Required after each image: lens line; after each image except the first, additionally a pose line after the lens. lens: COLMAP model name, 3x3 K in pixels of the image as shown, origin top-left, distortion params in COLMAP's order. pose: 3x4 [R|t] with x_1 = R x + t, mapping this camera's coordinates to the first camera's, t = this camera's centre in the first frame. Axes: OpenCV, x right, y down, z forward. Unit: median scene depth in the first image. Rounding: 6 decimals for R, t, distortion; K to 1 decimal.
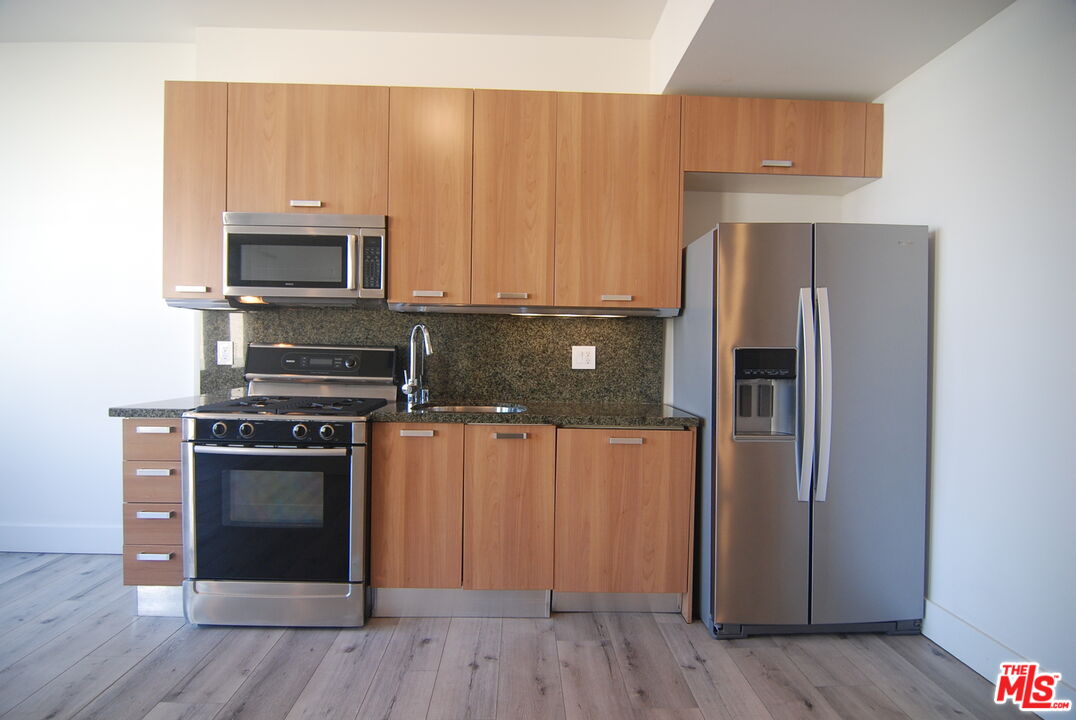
lens RADIAL K [[578.2, 0, 536.4], [0, 578.2, 366.1], [0, 0, 1]] dist [-0.006178, -0.012650]
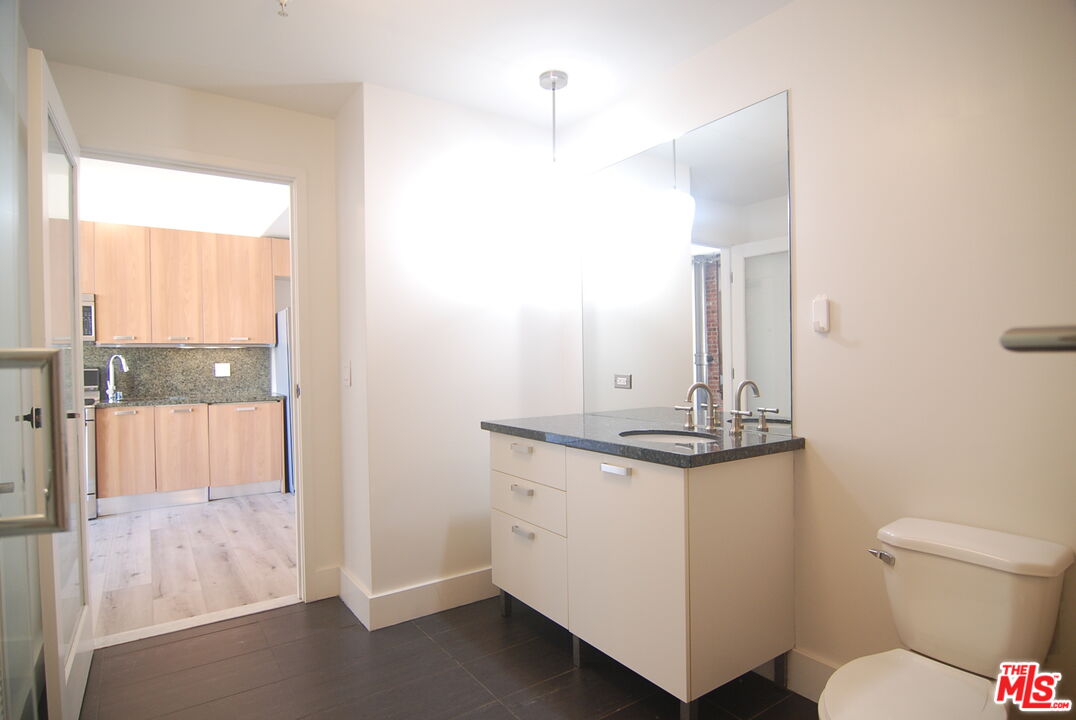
lens RADIAL K [[578.2, 0, 536.4], [0, 578.2, 366.1], [0, 0, 1]] dist [-0.006178, -0.012650]
pose [[0.842488, -0.035538, 0.537541, -0.069178], [0.044001, 0.999027, -0.002915, 0.024635], [-0.536915, 0.026108, 0.843232, -1.194980]]
